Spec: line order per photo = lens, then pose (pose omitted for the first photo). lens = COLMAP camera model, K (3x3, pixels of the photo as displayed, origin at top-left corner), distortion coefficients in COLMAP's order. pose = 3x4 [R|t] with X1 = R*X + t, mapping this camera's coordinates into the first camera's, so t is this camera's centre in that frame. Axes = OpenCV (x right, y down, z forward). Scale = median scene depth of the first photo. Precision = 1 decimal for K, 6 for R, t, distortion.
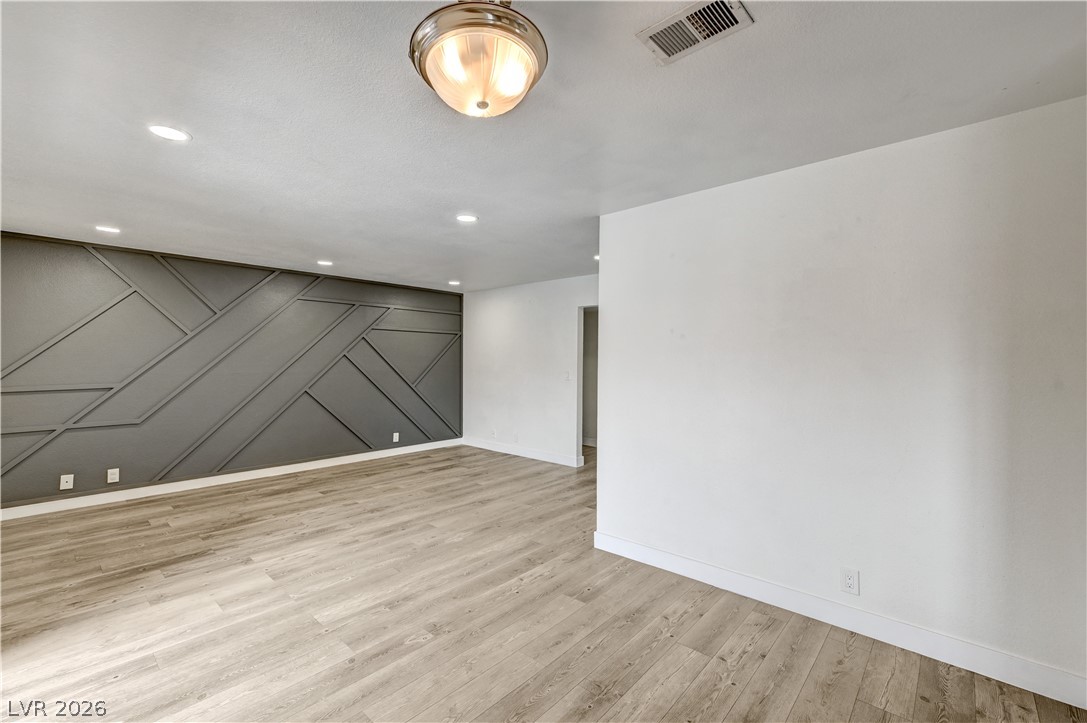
lens RADIAL K [[462.2, 0, 545.0], [0, 462.2, 363.1], [0, 0, 1]] dist [-0.001975, -0.000037]
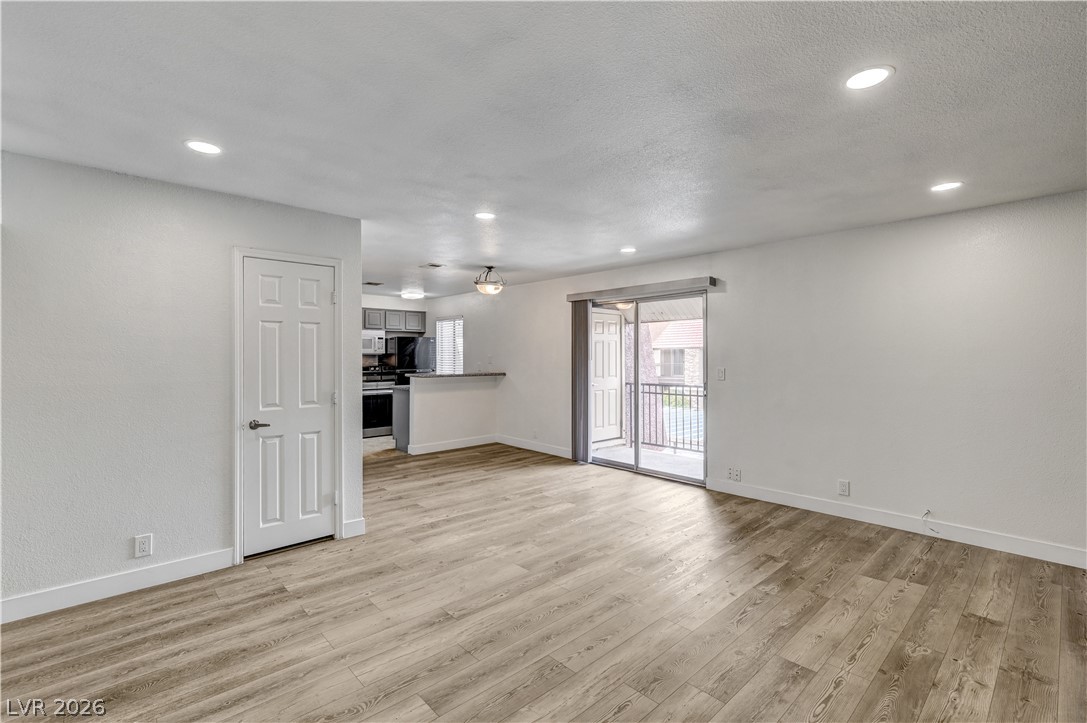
lens RADIAL K [[493.6, 0, 549.1], [0, 493.6, 354.7], [0, 0, 1]] dist [0.003180, 0.000339]
pose [[-0.996527, -0.002700, 0.083224, -0.356676], [-0.002245, 0.999982, 0.005560, -0.014906], [-0.083237, 0.005354, -0.996515, 1.834843]]
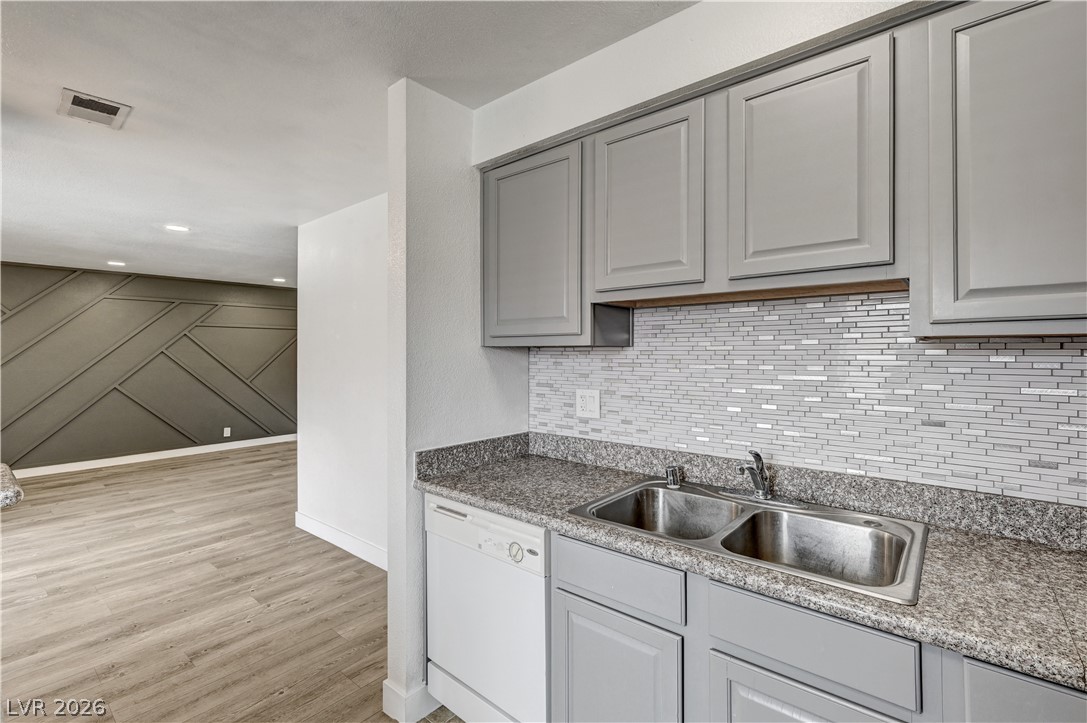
lens RADIAL K [[489.4, 0, 544.7], [0, 489.4, 351.5], [0, 0, 1]] dist [-0.002319, 0.001116]
pose [[0.999386, -0.009014, 0.033849, 0.586995], [0.009253, 0.999933, -0.006925, -0.004842], [-0.033785, 0.007234, 0.999403, -0.170425]]
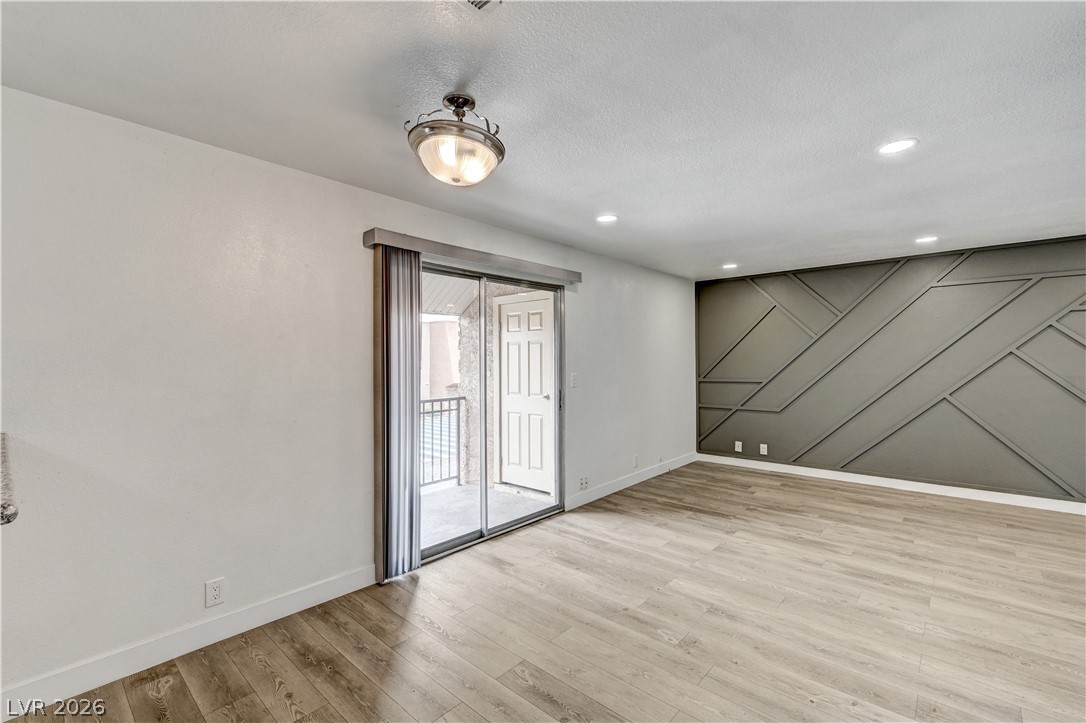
lens RADIAL K [[471.6, 0, 545.9], [0, 471.6, 357.1], [0, 0, 1]] dist [-0.010252, 0.001959]
pose [[0.006115, -0.010373, -0.999927, 0.449206], [-0.002587, 0.999943, -0.010389, -0.001225], [0.999978, 0.002650, 0.006088, 0.429196]]
